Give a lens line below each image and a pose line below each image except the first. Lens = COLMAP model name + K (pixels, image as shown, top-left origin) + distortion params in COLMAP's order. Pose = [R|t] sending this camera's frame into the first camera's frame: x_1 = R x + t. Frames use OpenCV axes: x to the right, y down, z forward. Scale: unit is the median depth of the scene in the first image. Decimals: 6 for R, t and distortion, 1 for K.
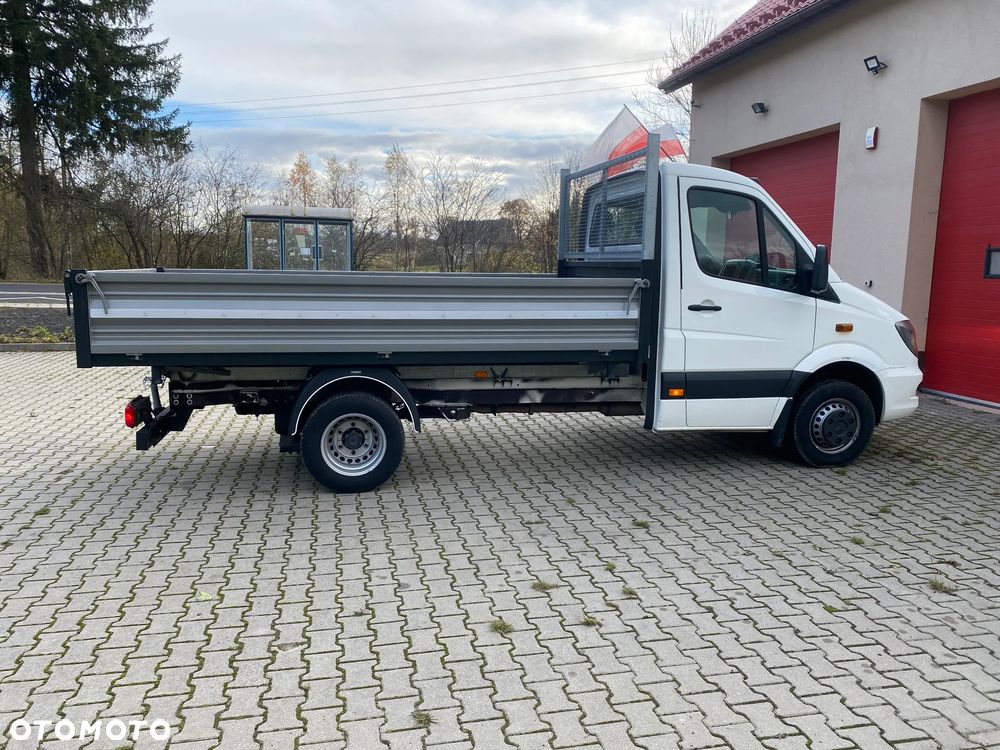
lens RADIAL K [[760.8, 0, 500.0], [0, 760.8, 375.0], [0, 0, 1]] dist [0.039111, -0.048638]
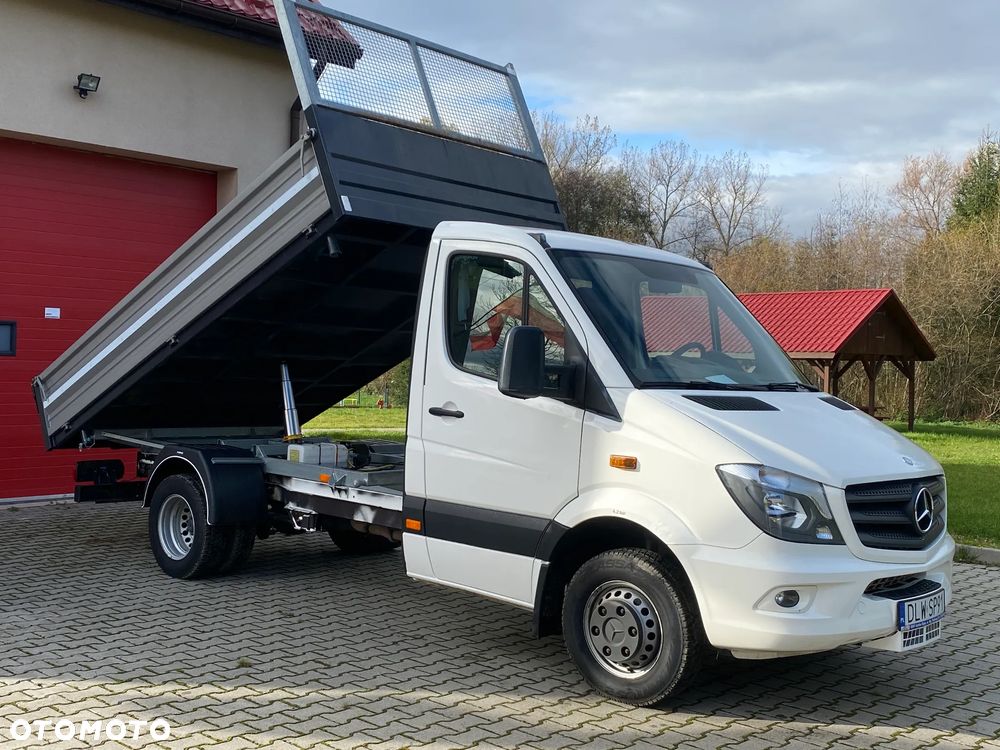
lens RADIAL K [[1145.6, 0, 500.0], [0, 1145.6, 375.0], [0, 0, 1]] dist [0.137171, -0.345197]
pose [[0.592119, 0.026007, -0.805431, 1.143231], [-0.156114, 0.984247, -0.082987, -0.039514], [0.790584, 0.174877, 0.586851, 0.383453]]
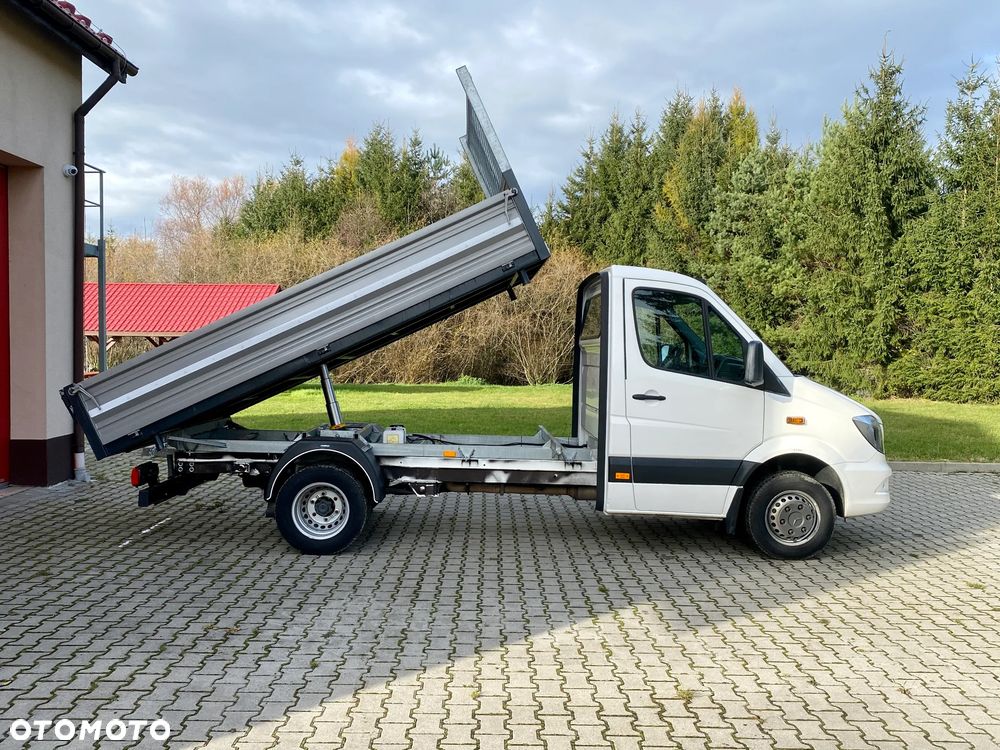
lens RADIAL K [[876.0, 0, 514.9], [0, 876.0, 365.7], [0, 0, 1]] dist [0.055543, -0.089189]
pose [[0.987443, 0.015593, -0.157207, 0.266491], [-0.036935, 0.990324, -0.133767, 0.038471], [0.153600, 0.137894, 0.978464, -0.233774]]
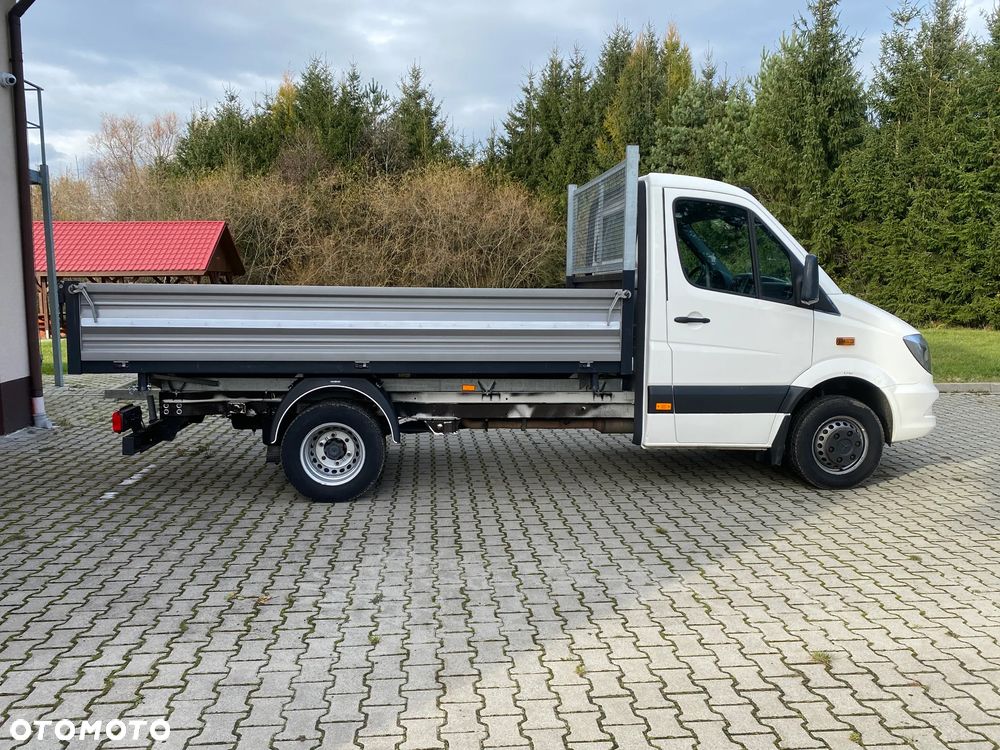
lens RADIAL K [[837.9, 0, 513.4], [0, 837.9, 369.9], [0, 0, 1]] dist [0.055633, -0.086918]
pose [[0.996592, 0.003466, -0.082415, 0.125070], [-0.008099, 0.998401, -0.055949, 0.037001], [0.082089, 0.056426, 0.995026, -0.083700]]
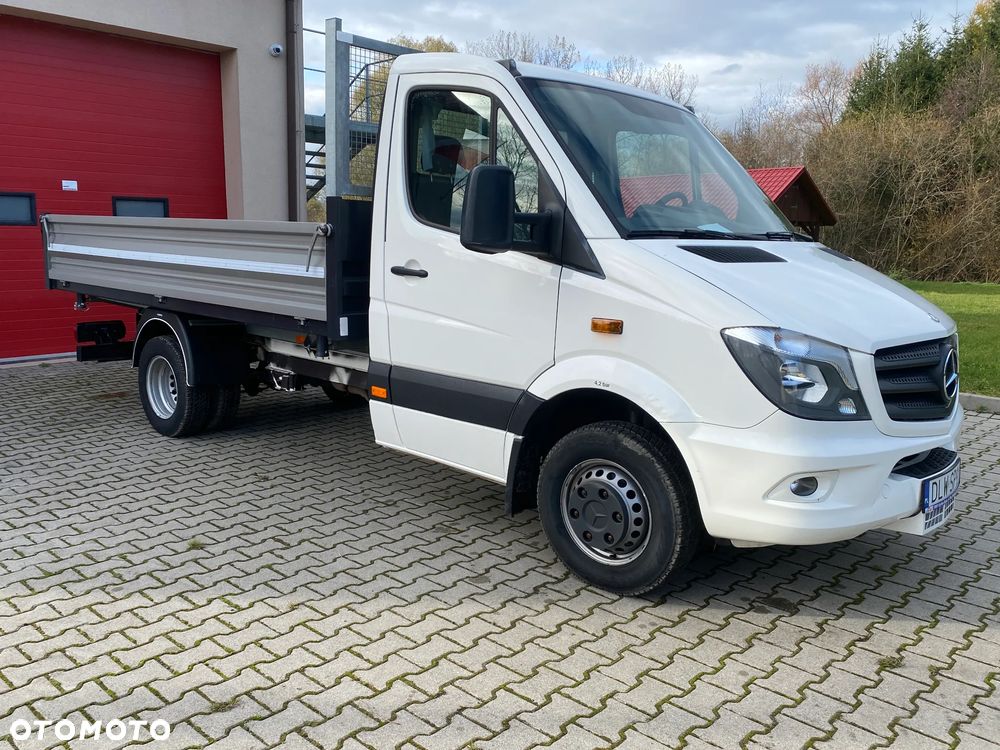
lens RADIAL K [[843.1, 0, 500.0], [0, 843.1, 375.0], [0, 0, 1]] dist [0.132683, -0.278390]
pose [[0.599381, 0.138131, -0.788456, 0.879794], [-0.141132, 0.987804, 0.065767, -0.057222], [0.787924, 0.071857, 0.611565, 0.603862]]
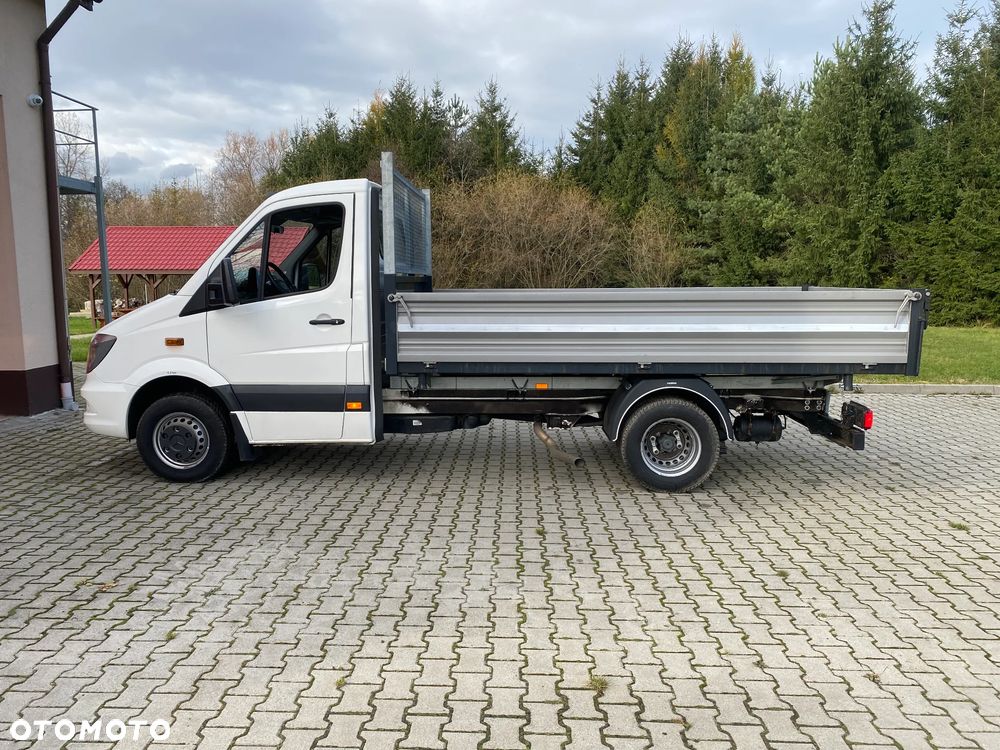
lens RADIAL K [[760.8, 0, 500.0], [0, 760.8, 375.0], [0, 0, 1]] dist [0.039111, -0.048638]
pose [[0.978787, 0.023283, -0.203553, 0.330956], [-0.030597, 0.998991, -0.032861, 0.016030], [0.202583, 0.038392, 0.978512, 0.014542]]
